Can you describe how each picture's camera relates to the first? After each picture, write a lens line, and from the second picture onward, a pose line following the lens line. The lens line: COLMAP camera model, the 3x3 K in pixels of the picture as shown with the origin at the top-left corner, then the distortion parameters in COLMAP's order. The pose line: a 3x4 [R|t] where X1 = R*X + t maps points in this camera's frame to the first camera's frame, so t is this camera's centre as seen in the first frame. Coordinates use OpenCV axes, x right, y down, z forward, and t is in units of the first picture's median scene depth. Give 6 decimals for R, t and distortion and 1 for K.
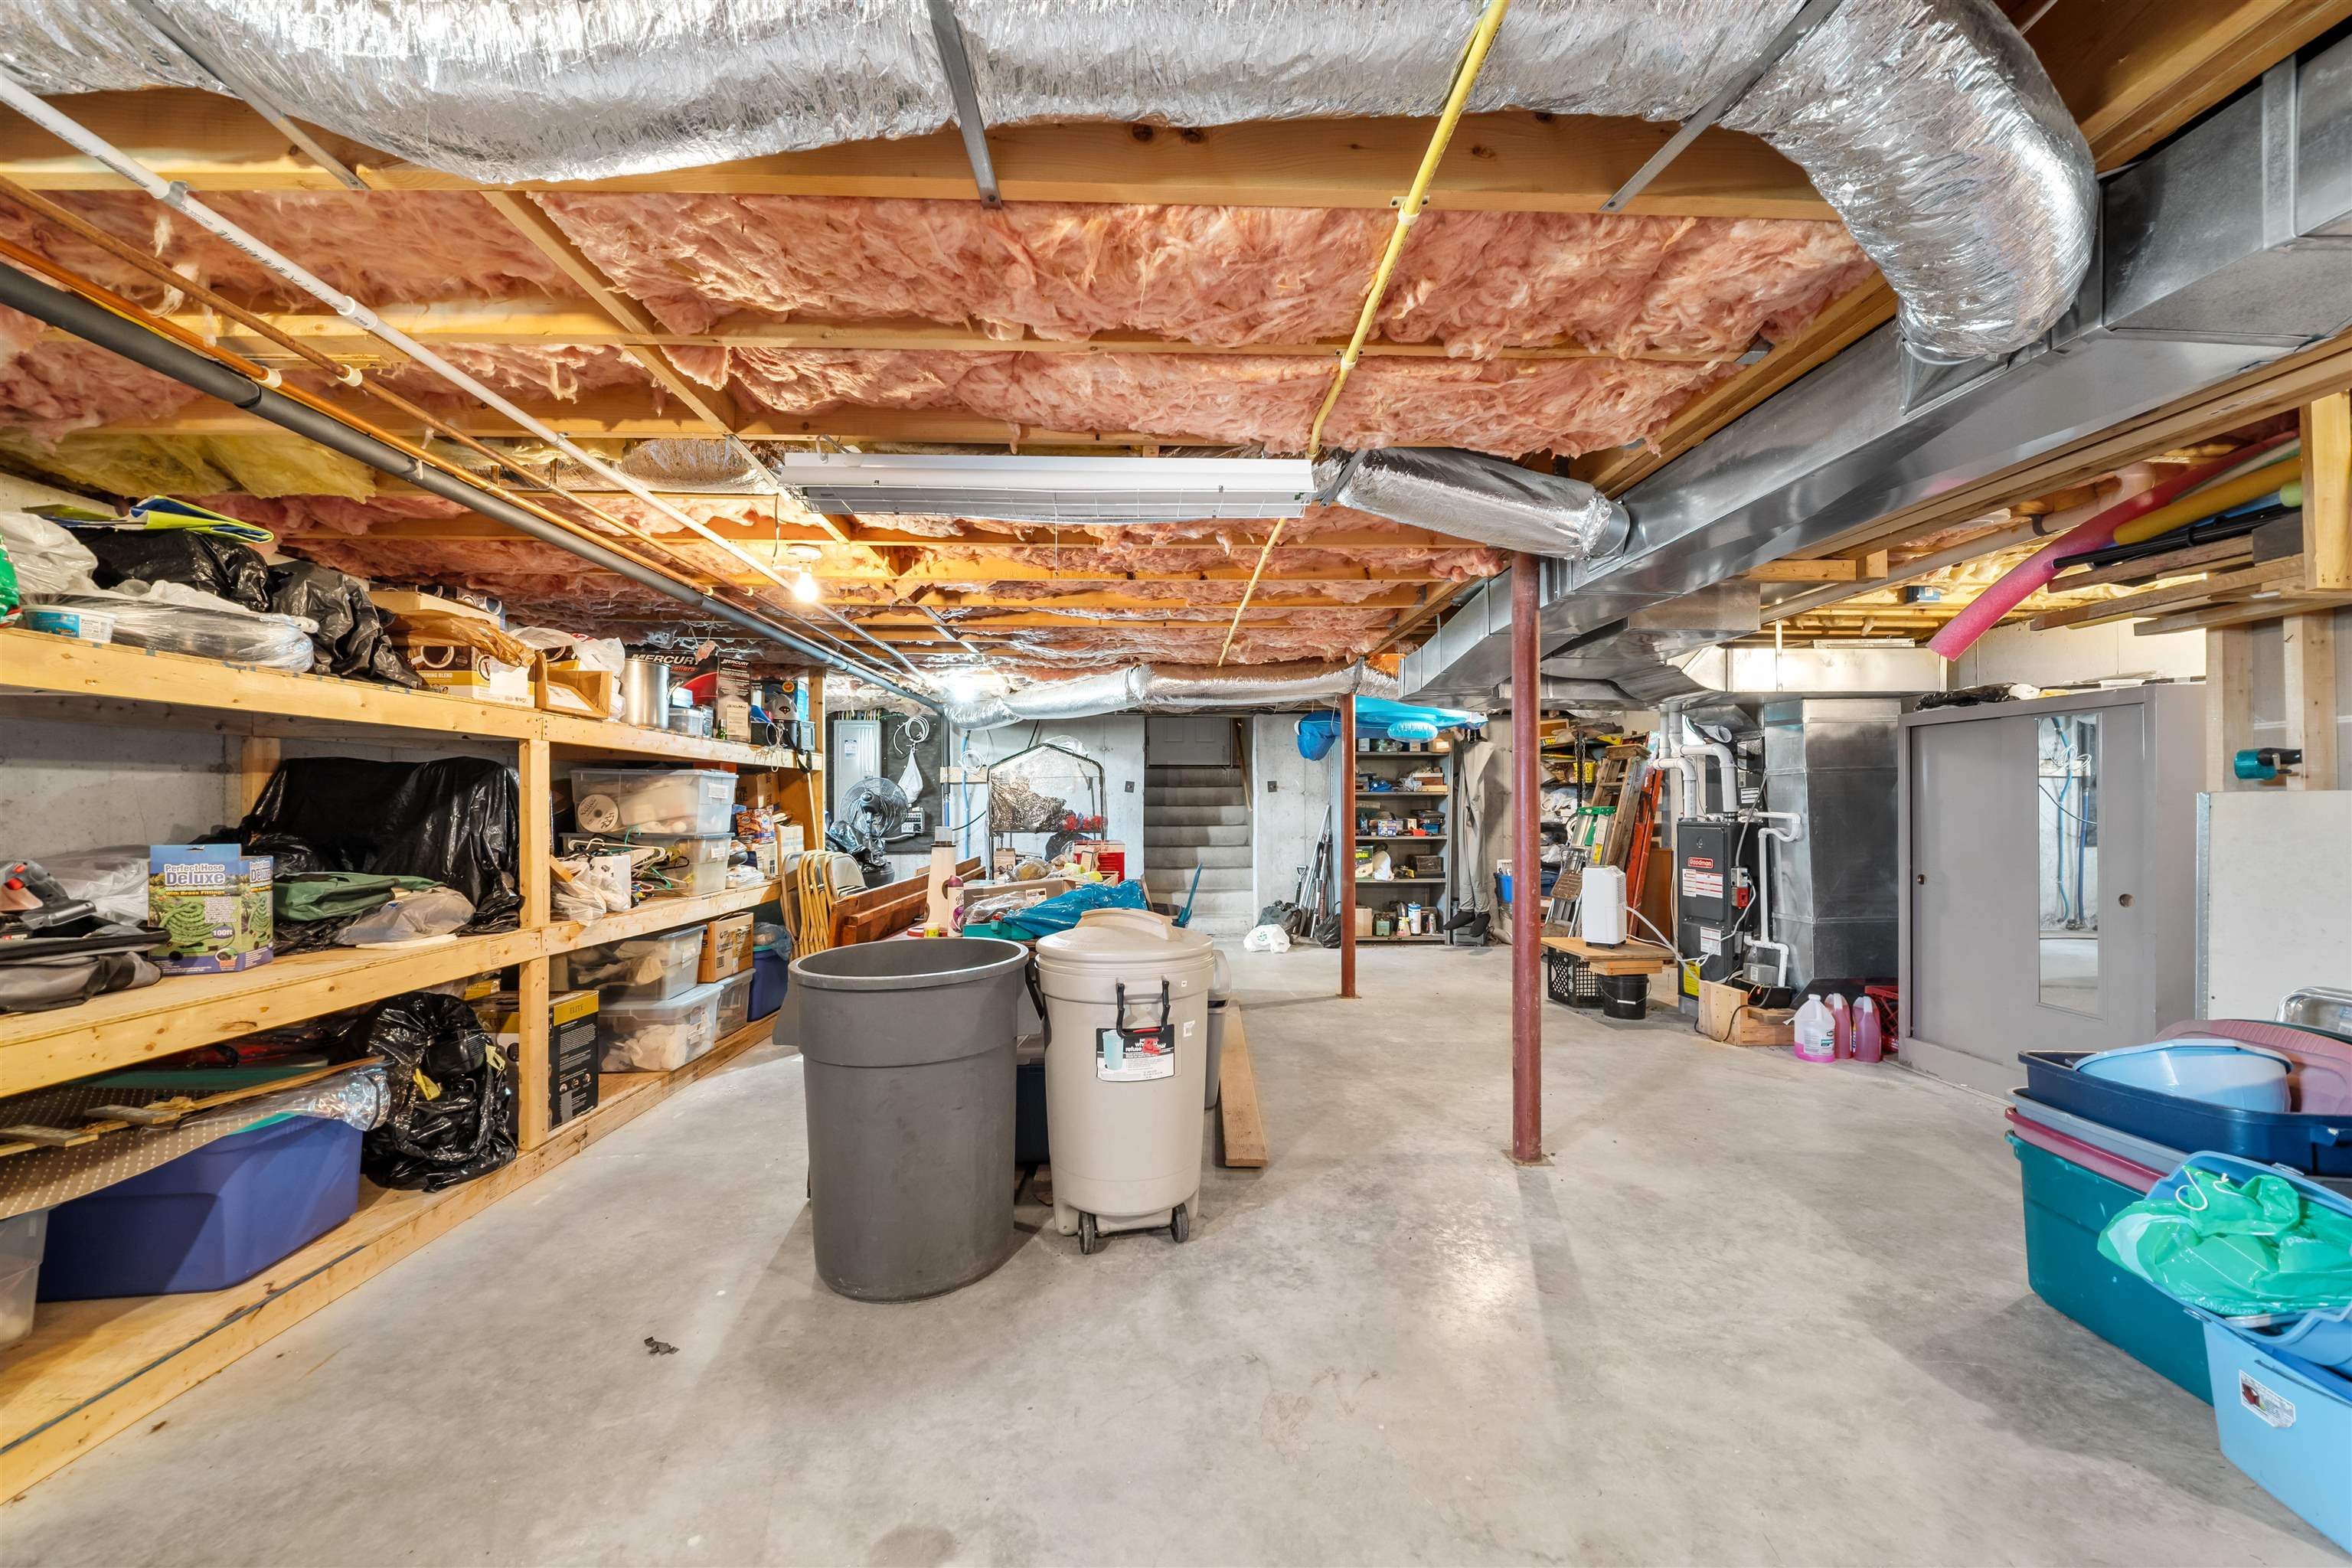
lens RADIAL K [[835.7, 0, 1168.9], [0, 835.7, 804.5], [0, 0, 1]] dist [0.002226, -0.004239]
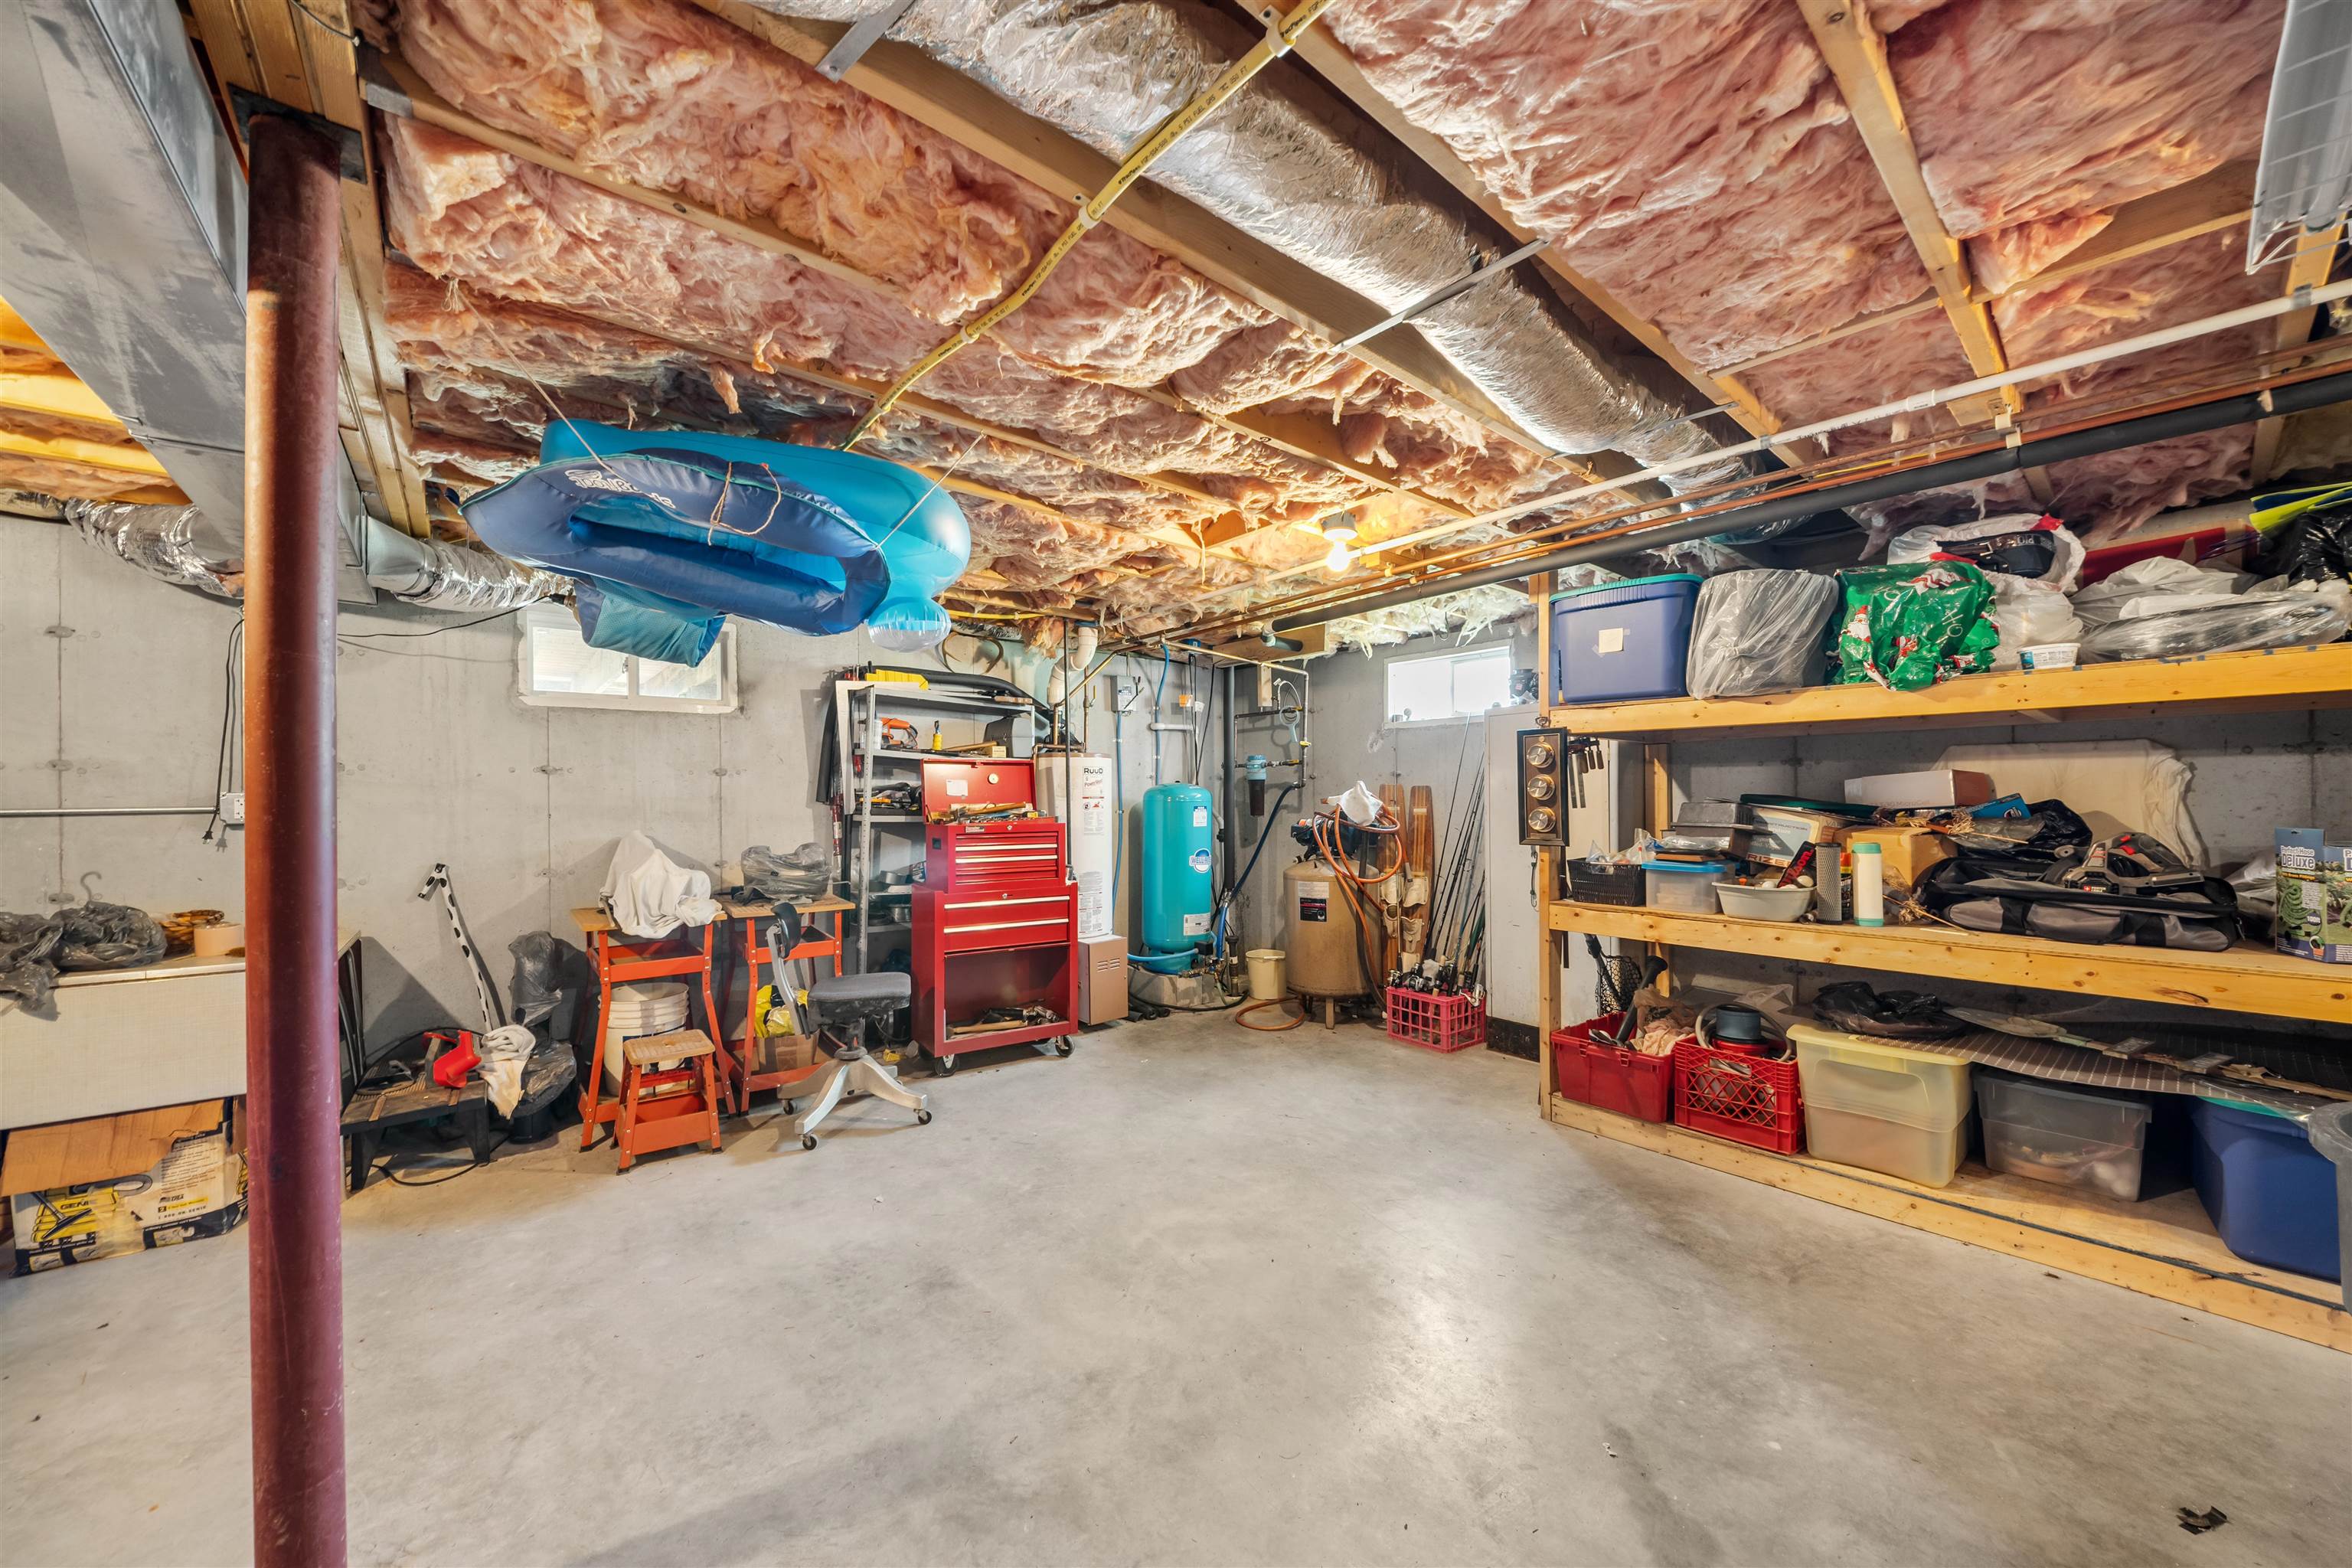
lens RADIAL K [[835.7, 0, 1168.9], [0, 835.7, 804.5], [0, 0, 1]] dist [0.002226, -0.004239]
pose [[-0.795793, 0.005953, -0.605540, 0.542020], [0.001335, 0.999966, 0.008076, 0.010511], [0.605568, 0.005619, -0.795774, 1.011640]]
